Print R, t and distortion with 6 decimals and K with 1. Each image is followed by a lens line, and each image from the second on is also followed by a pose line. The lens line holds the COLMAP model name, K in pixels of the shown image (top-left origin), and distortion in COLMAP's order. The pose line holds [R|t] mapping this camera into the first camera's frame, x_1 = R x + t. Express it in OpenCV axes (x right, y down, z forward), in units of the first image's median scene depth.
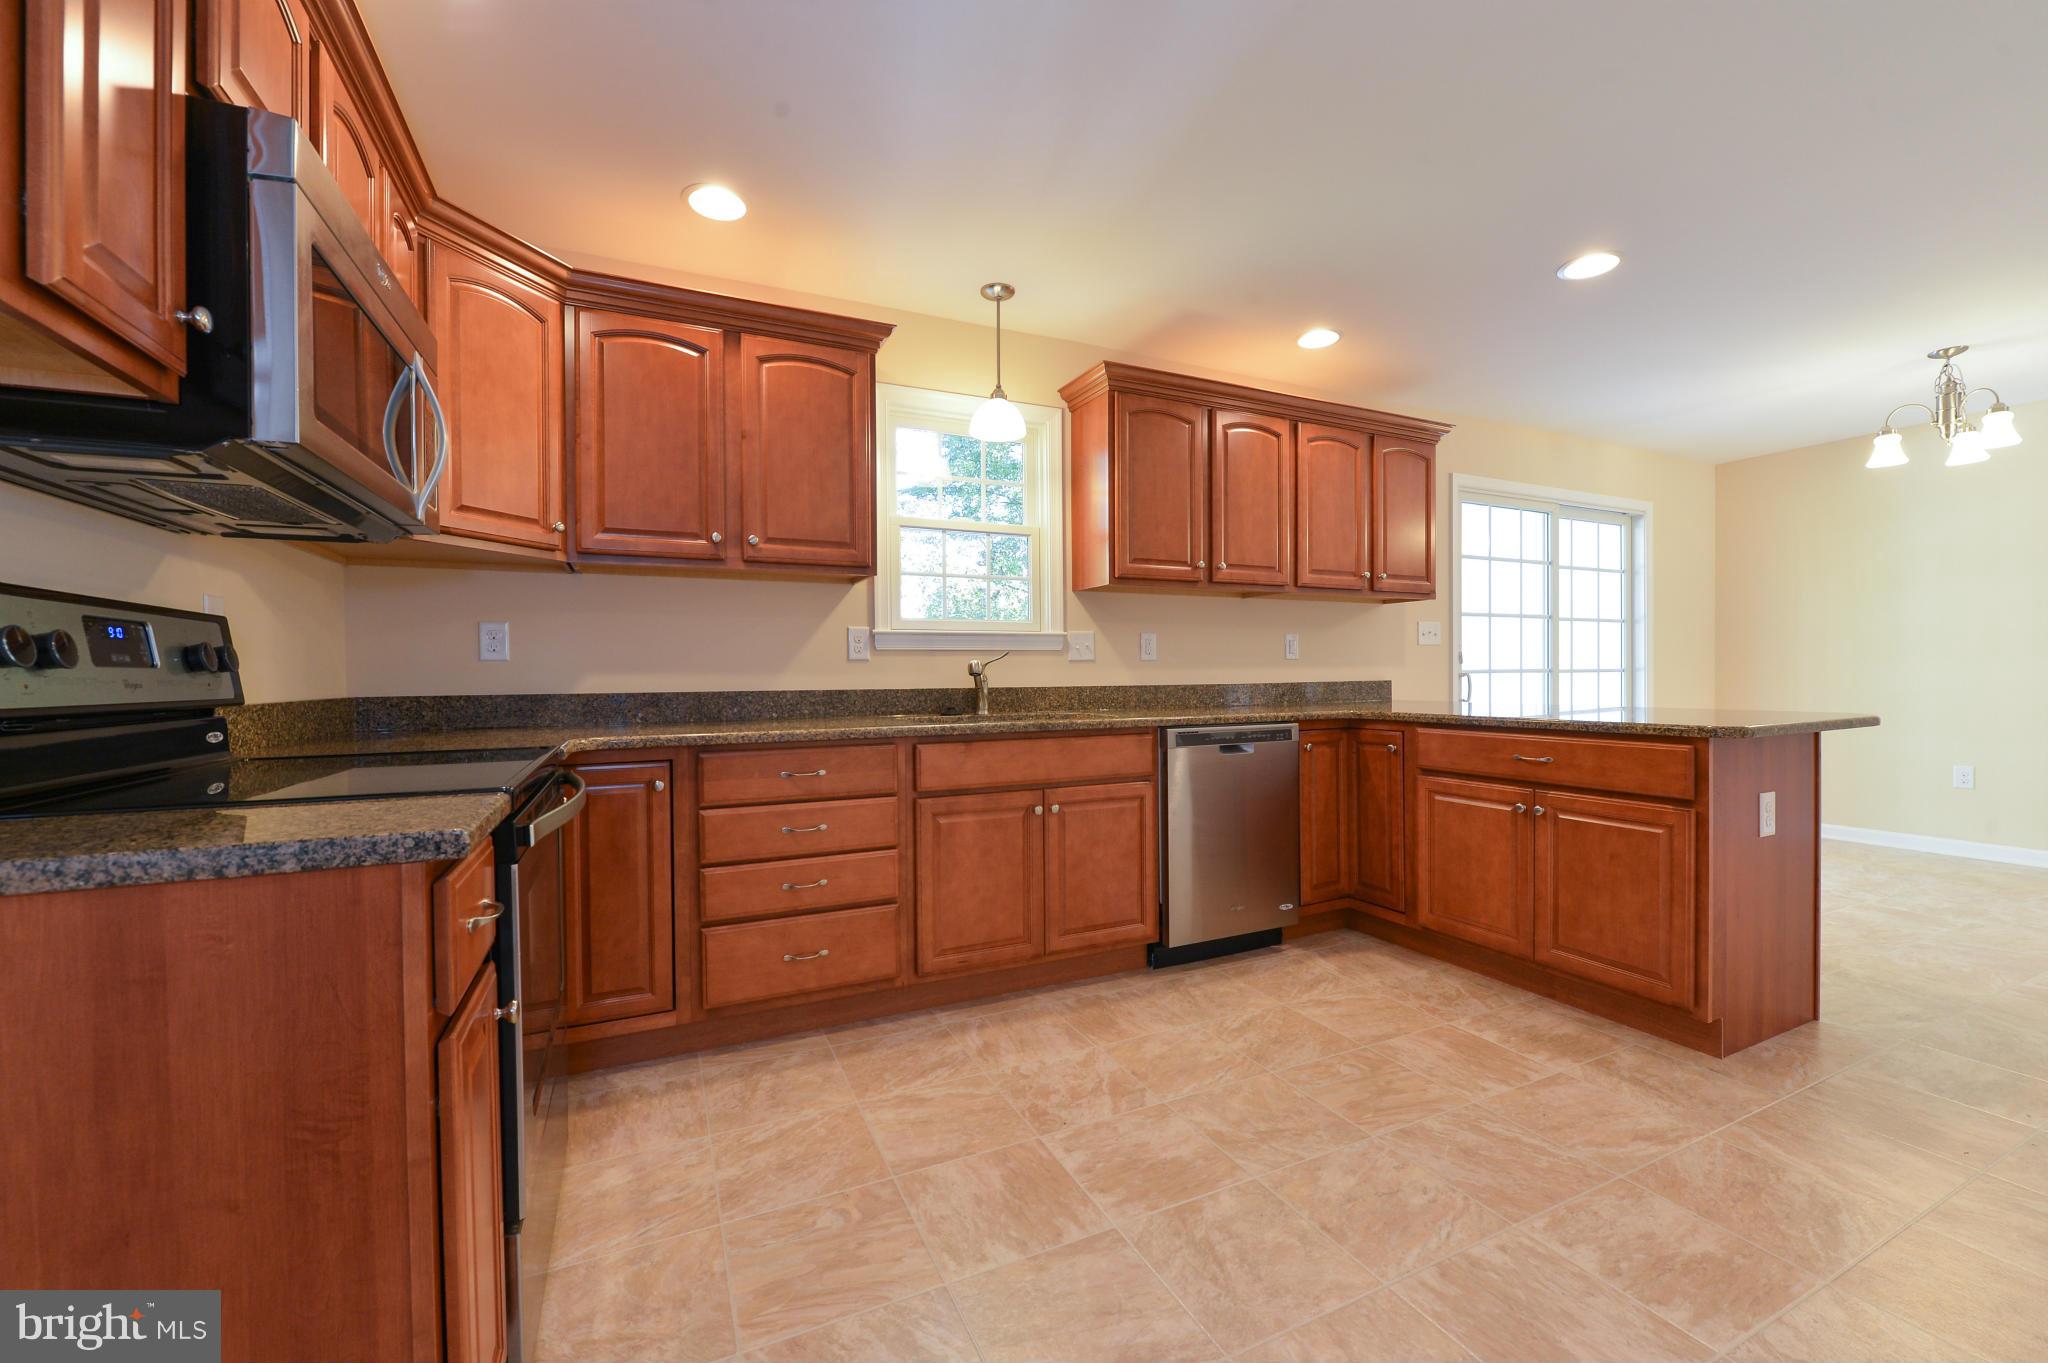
lens RADIAL K [[808.2, 0, 1024.9], [0, 808.2, 682.3], [0, 0, 1]] dist [-0.007517, -0.001076]
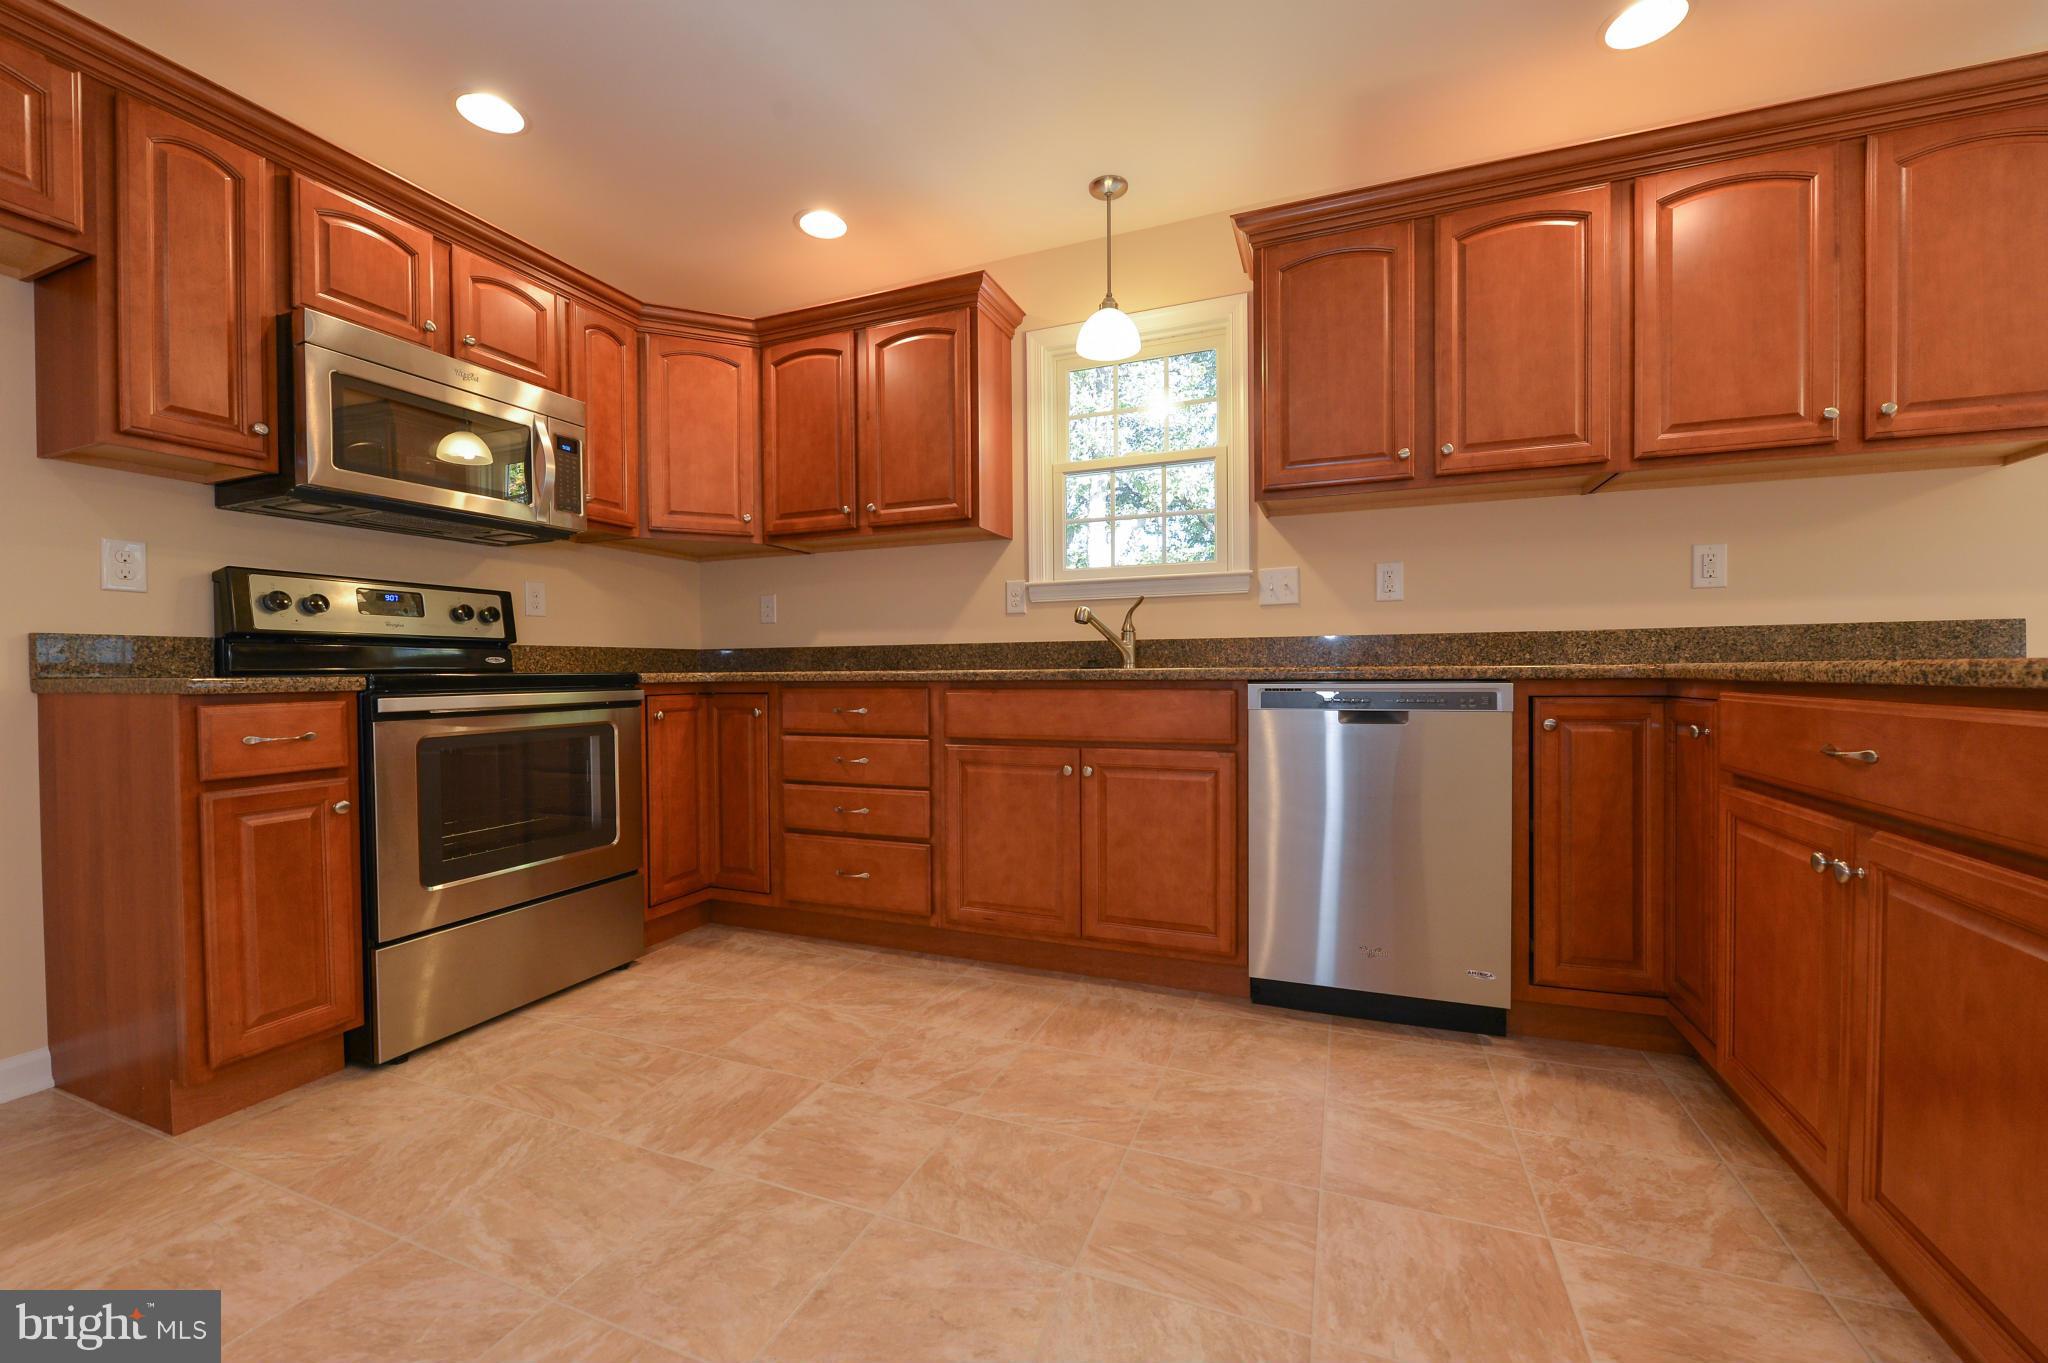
lens RADIAL K [[808.2, 0, 1024.9], [0, 808.2, 683.0], [0, 0, 1]] dist [-0.007517, -0.001076]
pose [[0.684286, 0.013821, -0.729082, 0.679041], [-0.004398, 0.999880, 0.014826, 0.055463], [0.729200, -0.006939, 0.684265, 0.400611]]
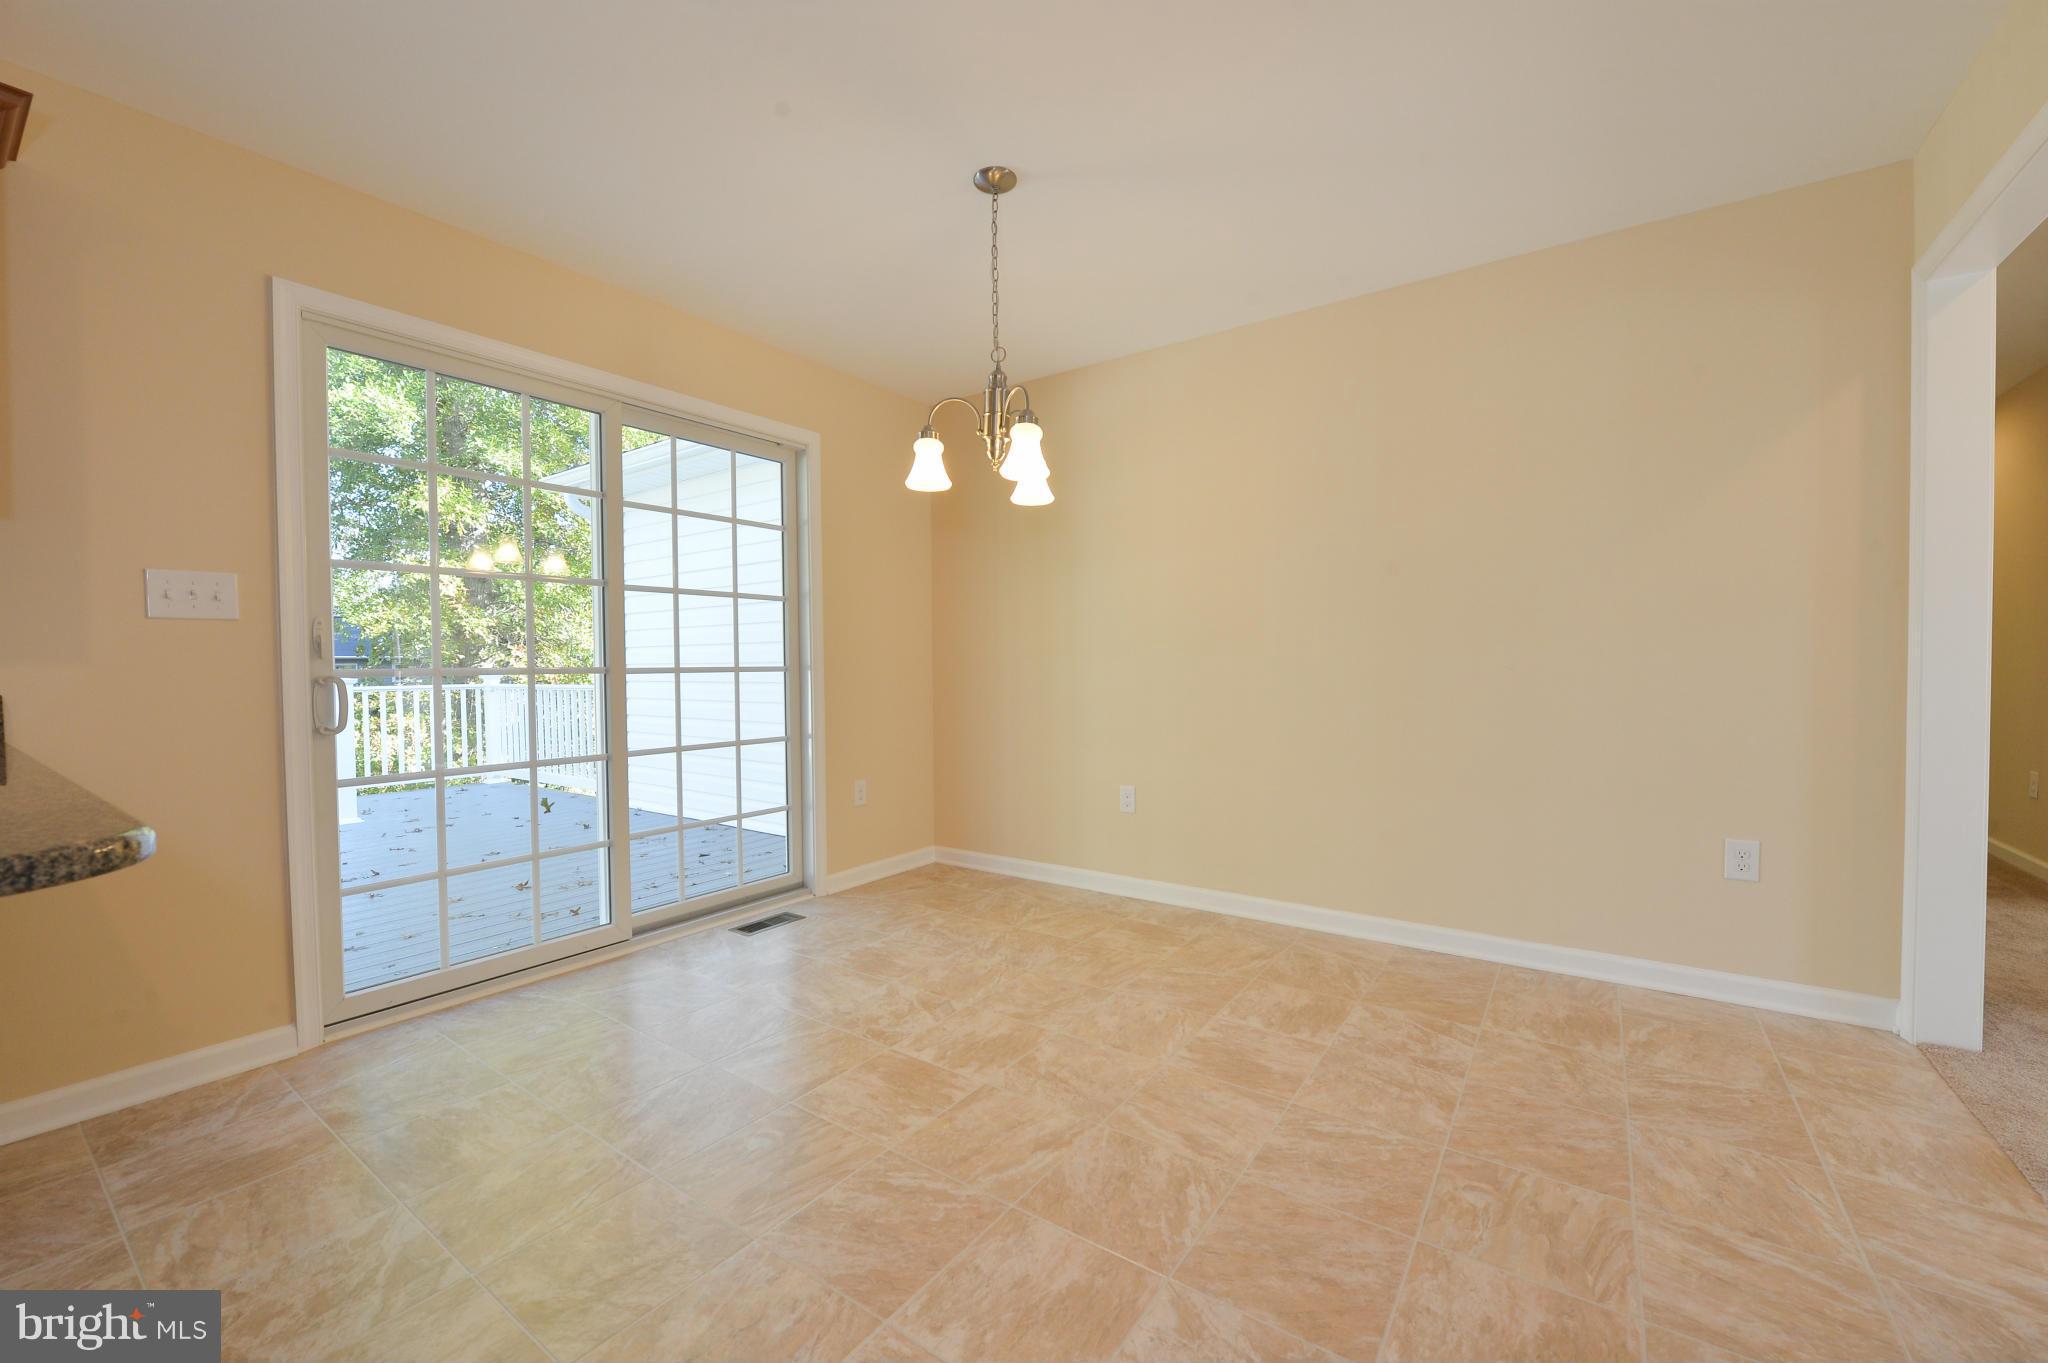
lens RADIAL K [[808.2, 0, 1020.7], [0, 808.2, 687.5], [0, 0, 1]] dist [-0.007517, -0.001076]
pose [[0.869343, -0.015722, 0.493960, -0.311825], [0.009440, 0.999840, 0.015210, 0.004645], [-0.494120, -0.008559, 0.869352, -0.113453]]
